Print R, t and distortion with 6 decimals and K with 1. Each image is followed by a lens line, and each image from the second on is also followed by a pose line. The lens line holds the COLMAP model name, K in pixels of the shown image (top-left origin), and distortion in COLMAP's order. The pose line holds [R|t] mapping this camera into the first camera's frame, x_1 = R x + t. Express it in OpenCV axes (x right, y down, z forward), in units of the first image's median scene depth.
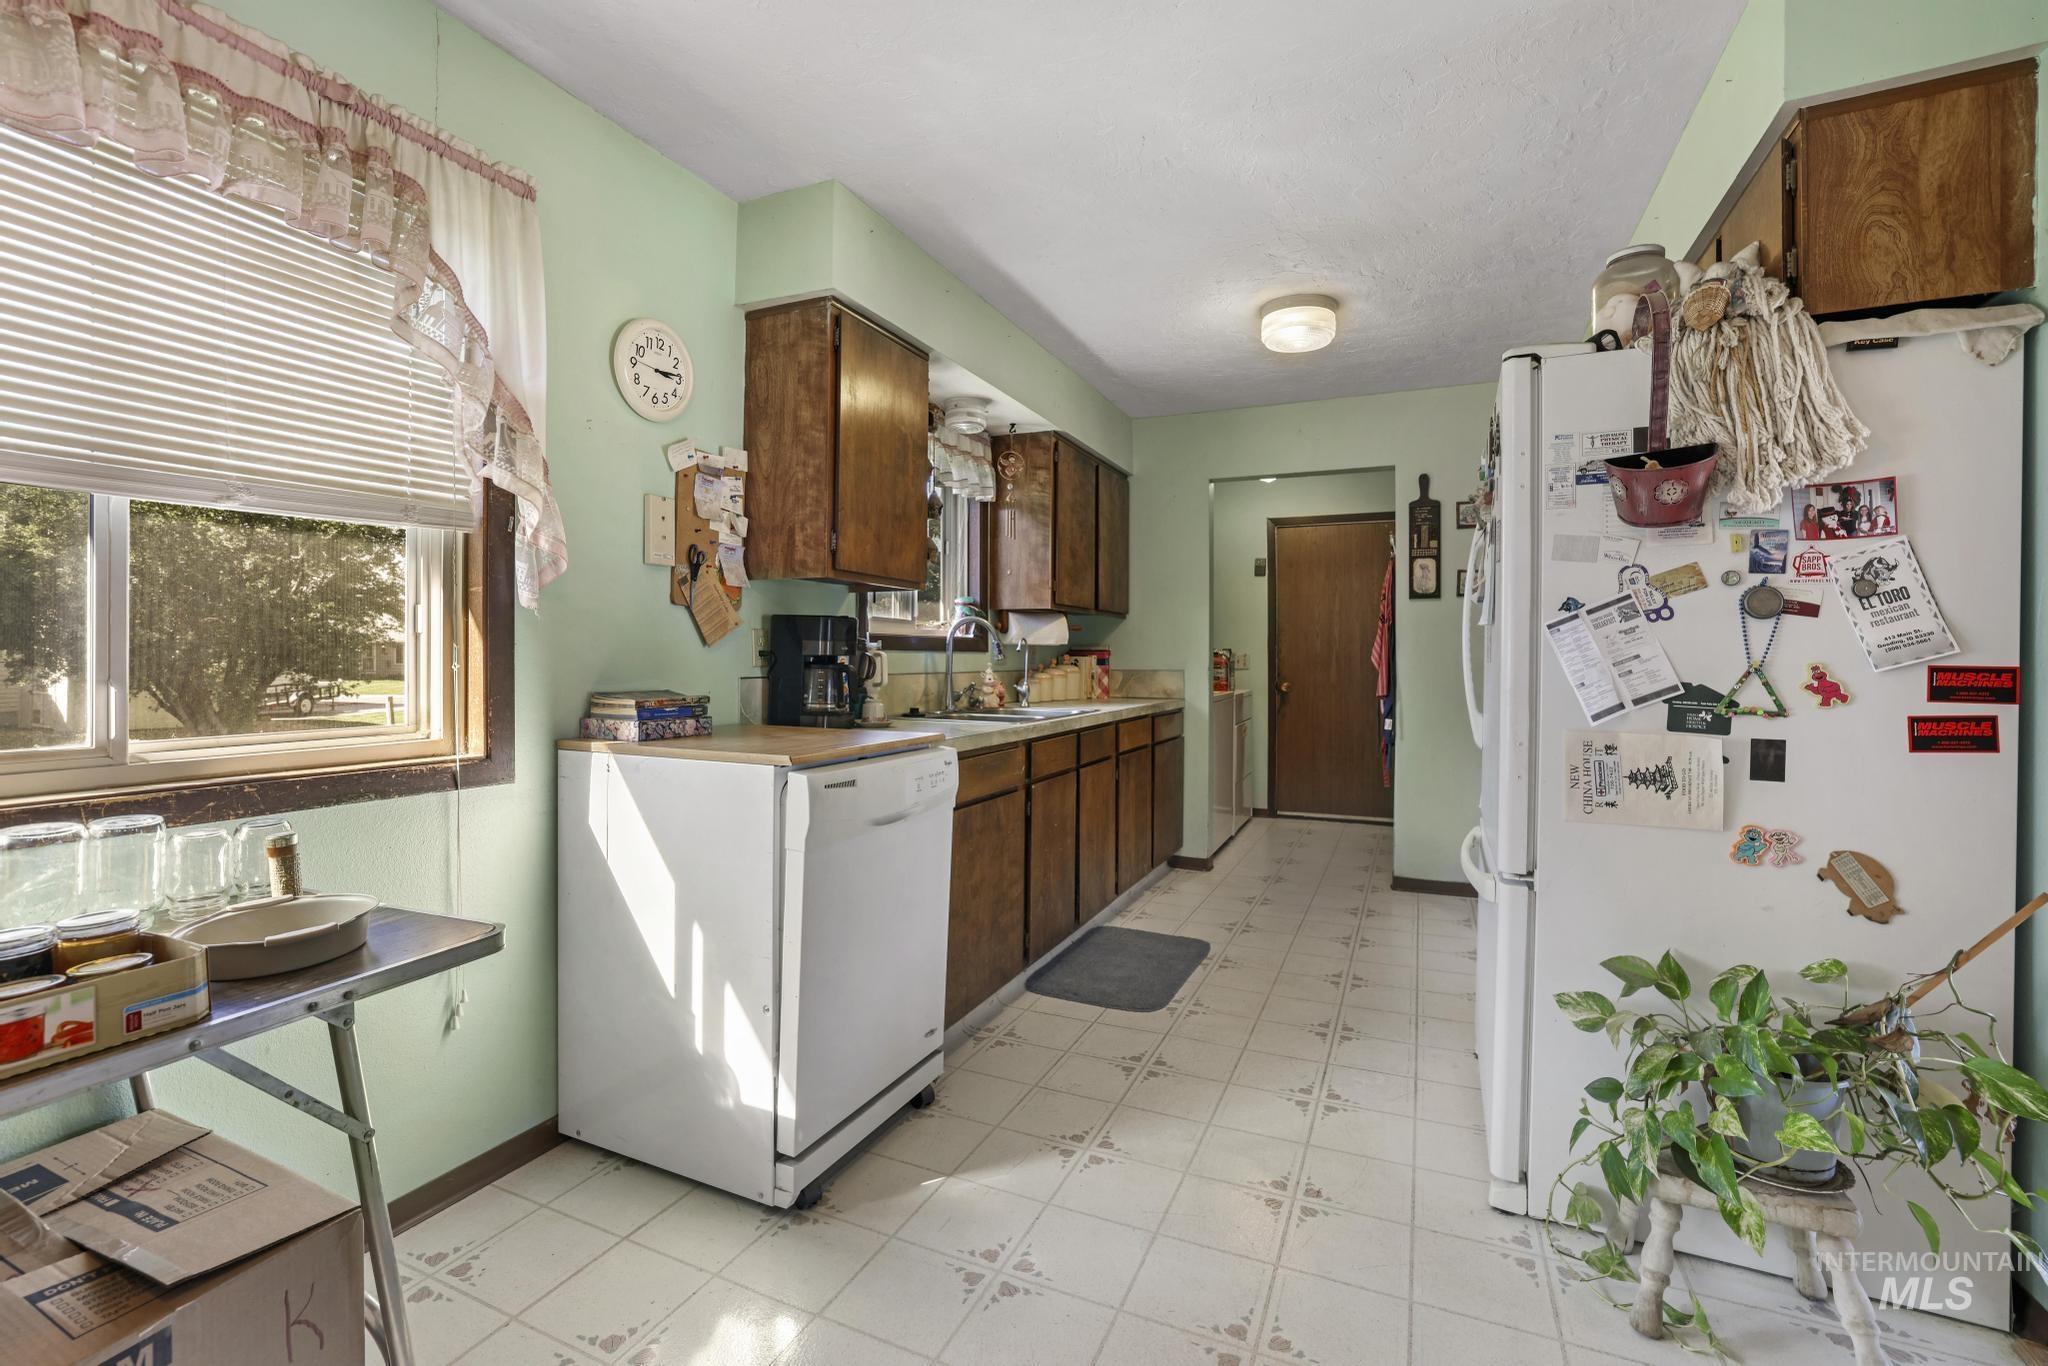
lens RADIAL K [[903.3, 0, 972.7], [0, 903.3, 661.4], [0, 0, 1]] dist [-0.056154, 0.034200]
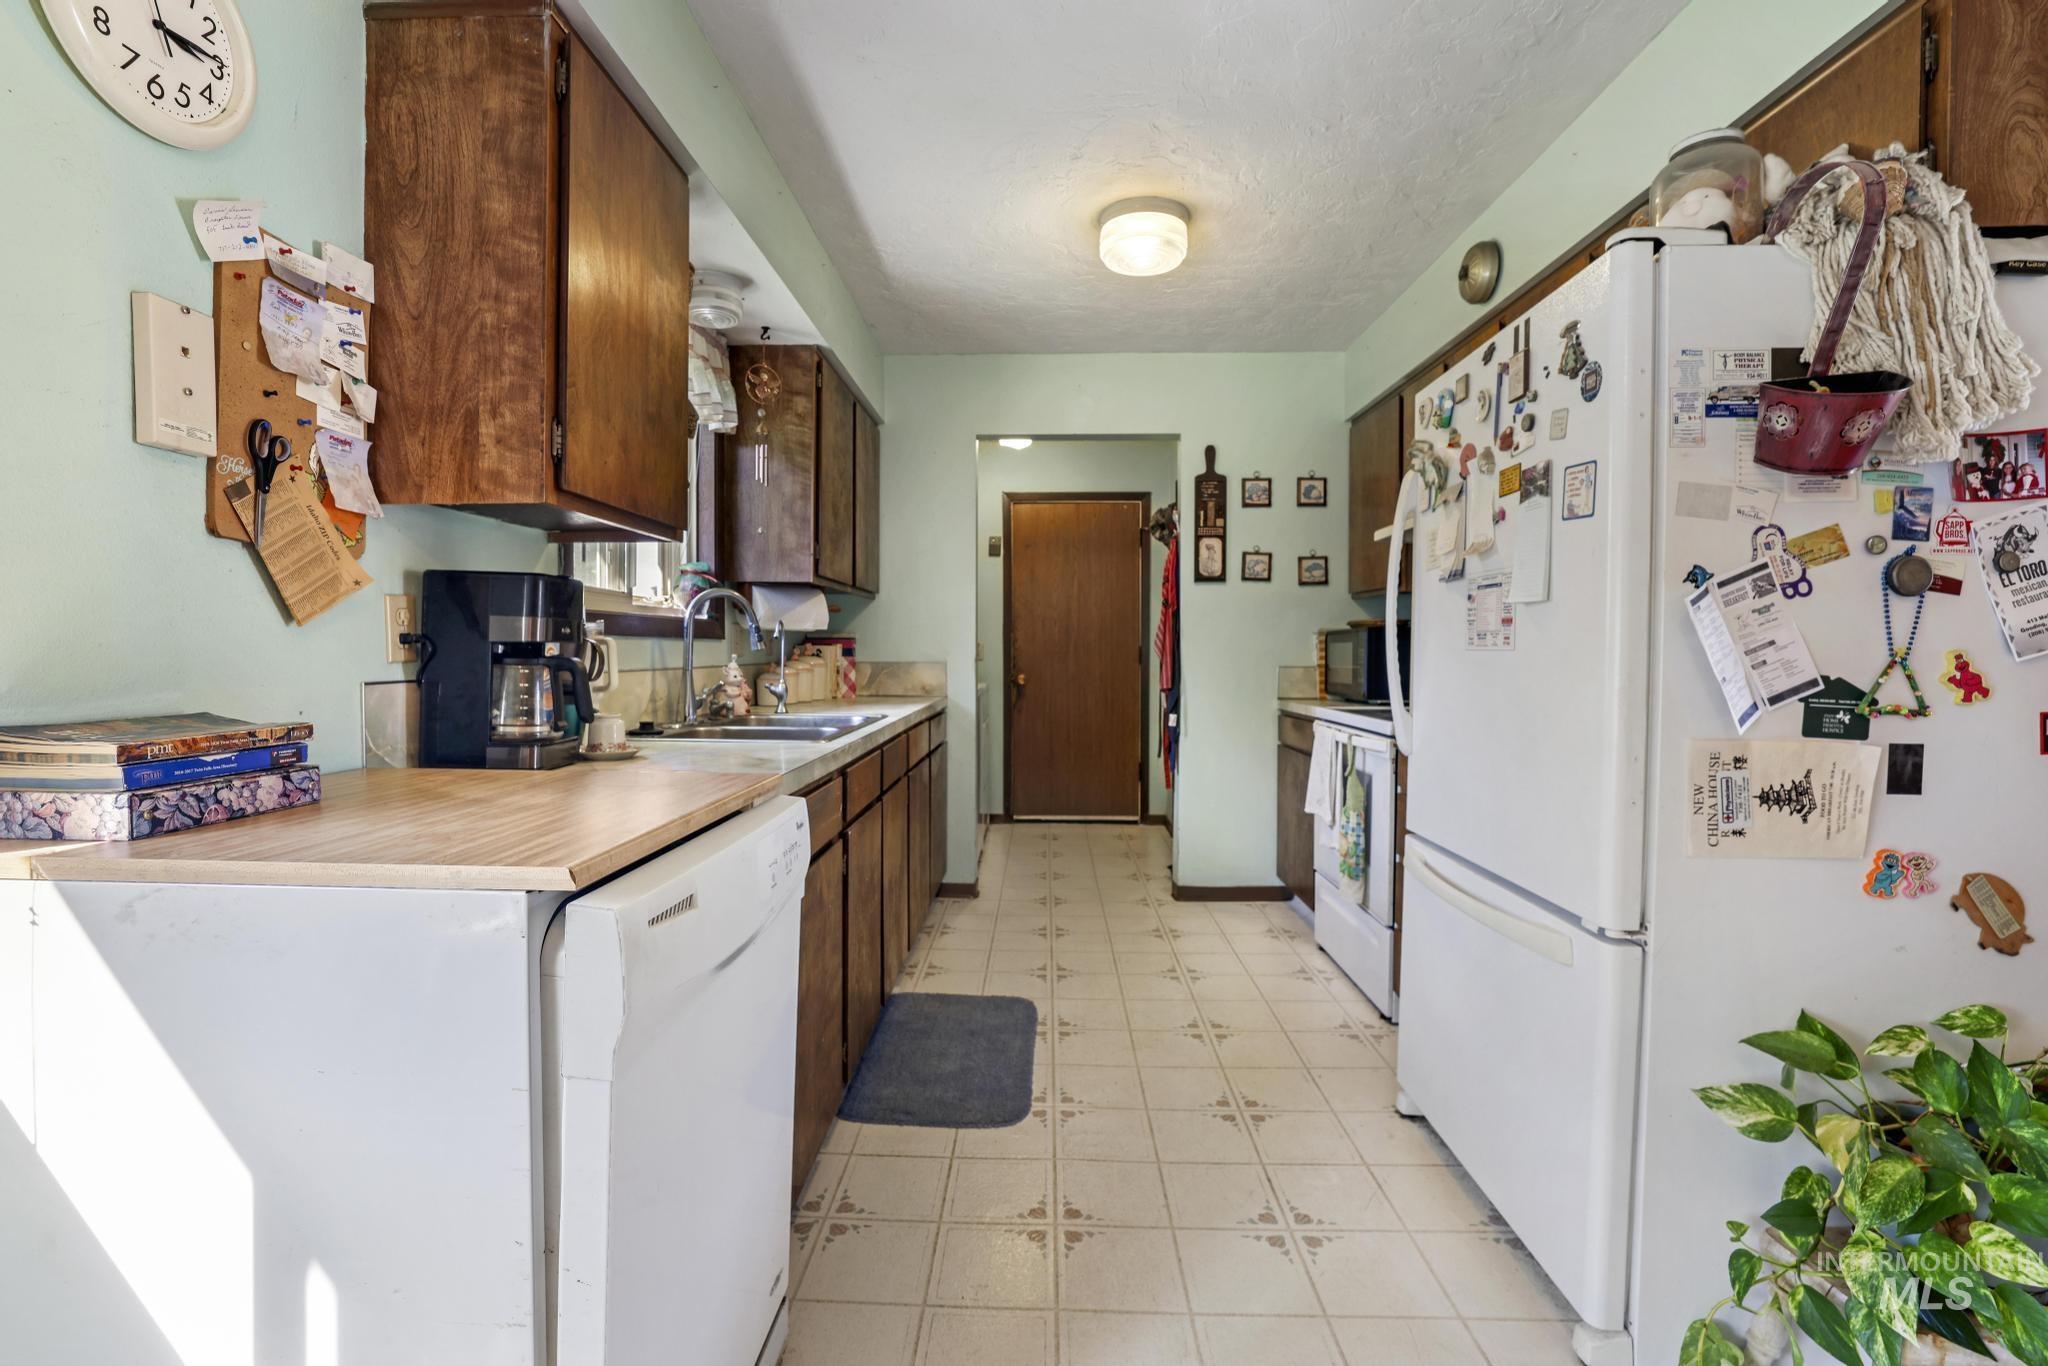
lens RADIAL K [[918.6, 0, 978.8], [0, 918.6, 671.4], [0, 0, 1]] dist [-0.045433, 0.019687]
pose [[0.918629, -0.011255, 0.394960, -0.136529], [0.002926, 0.999761, 0.021682, 0.000384], [-0.395110, -0.018762, 0.918442, 0.363896]]
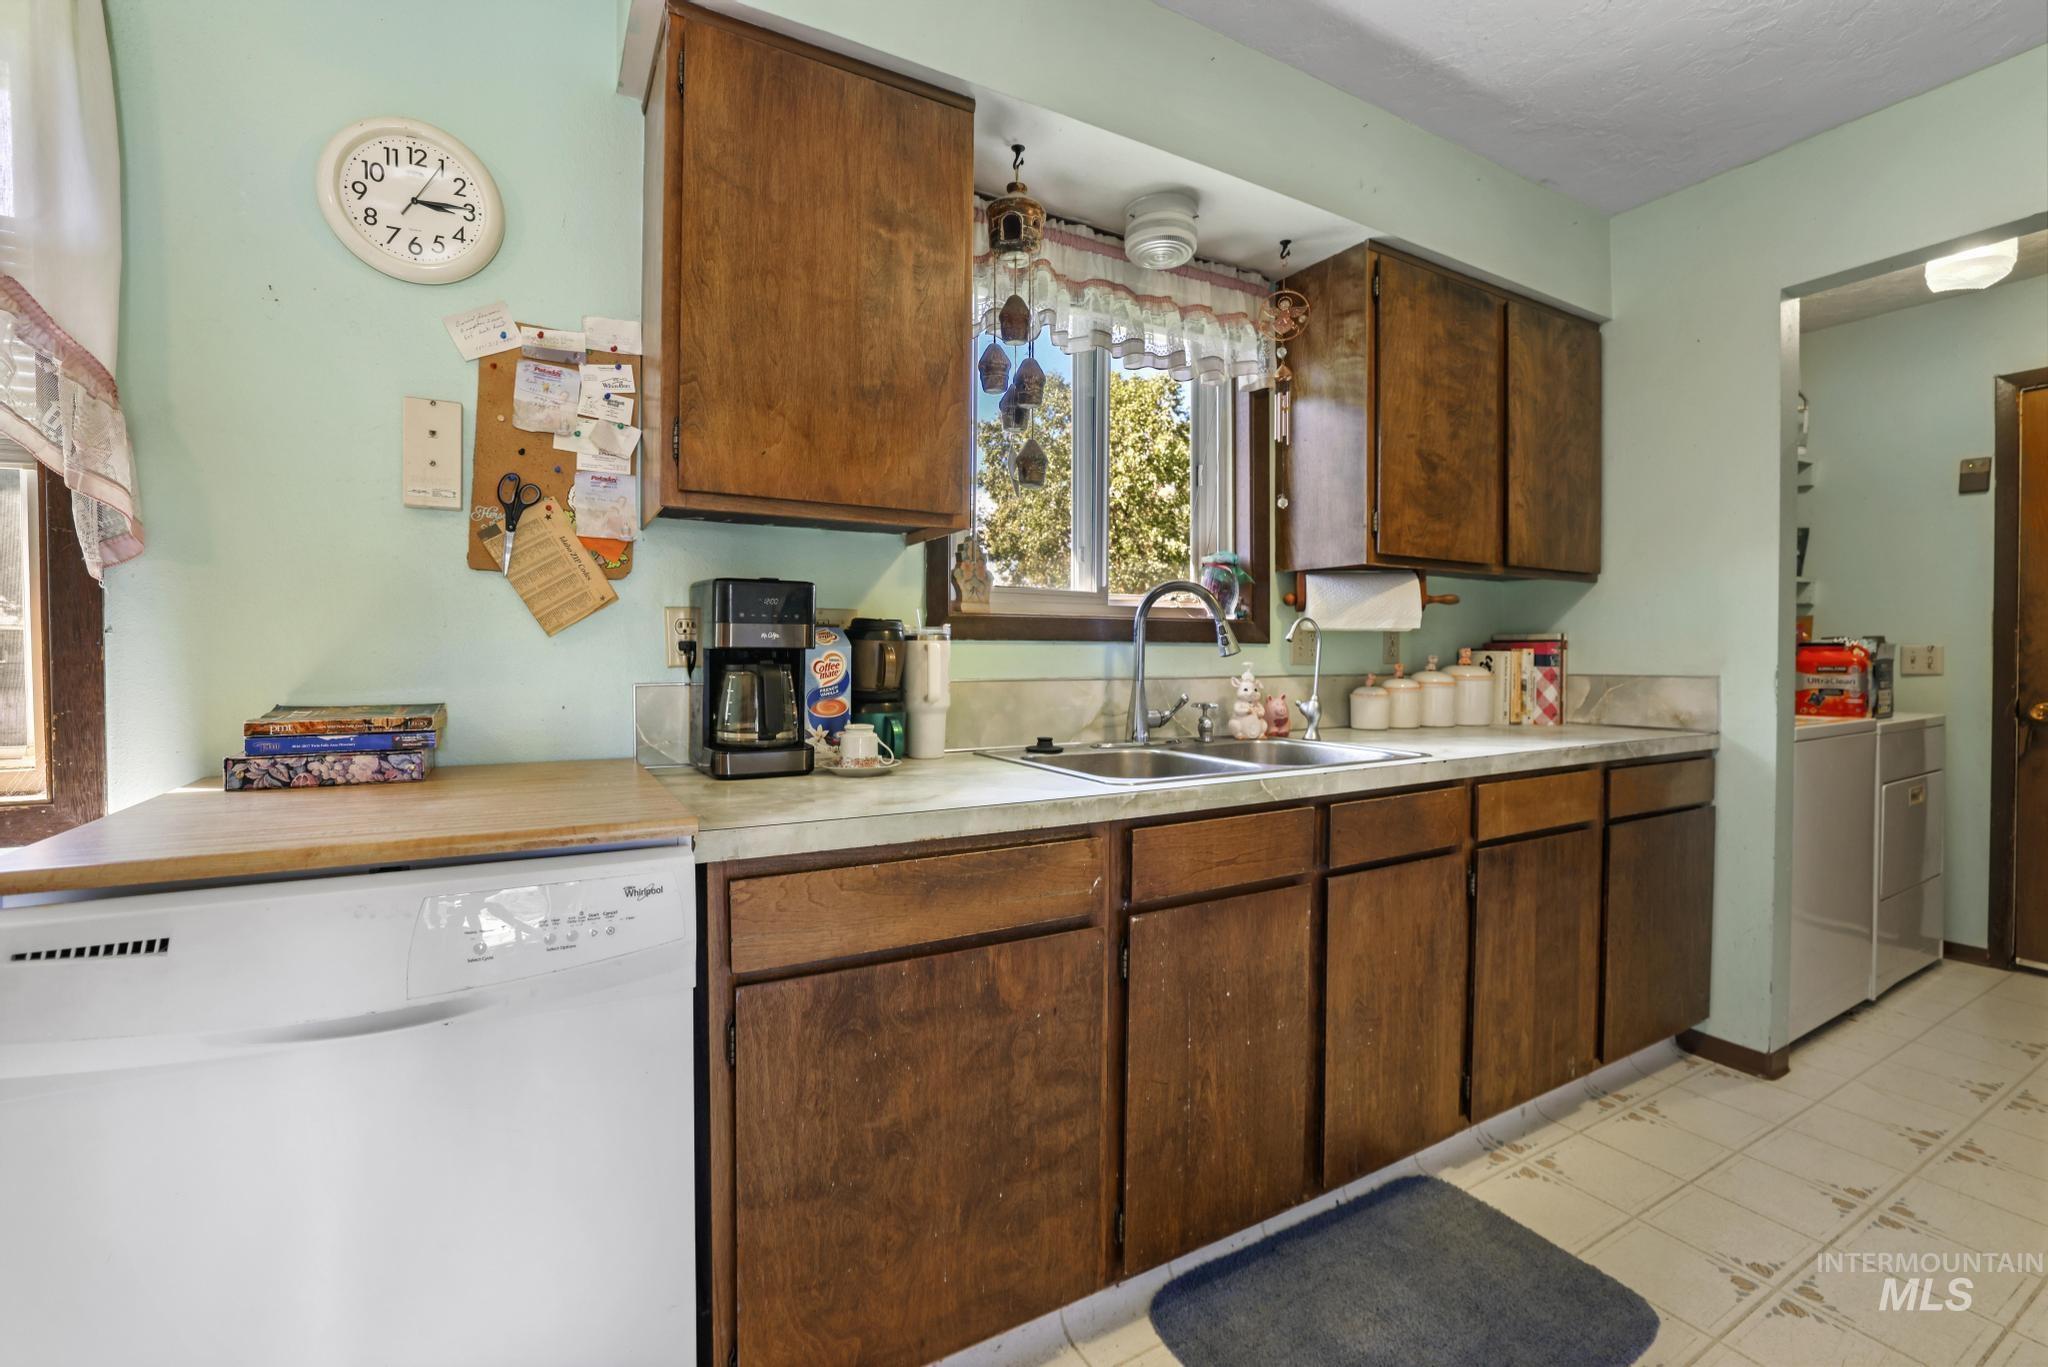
lens RADIAL K [[885.8, 0, 1010.4], [0, 885.8, 670.5], [0, 0, 1]] dist [-0.050564, 0.021126]
pose [[0.831404, 0.006606, -0.555630, 0.310508], [-0.000244, 0.999934, 0.011523, 0.001079], [0.555669, -0.009444, 0.831350, 0.656323]]
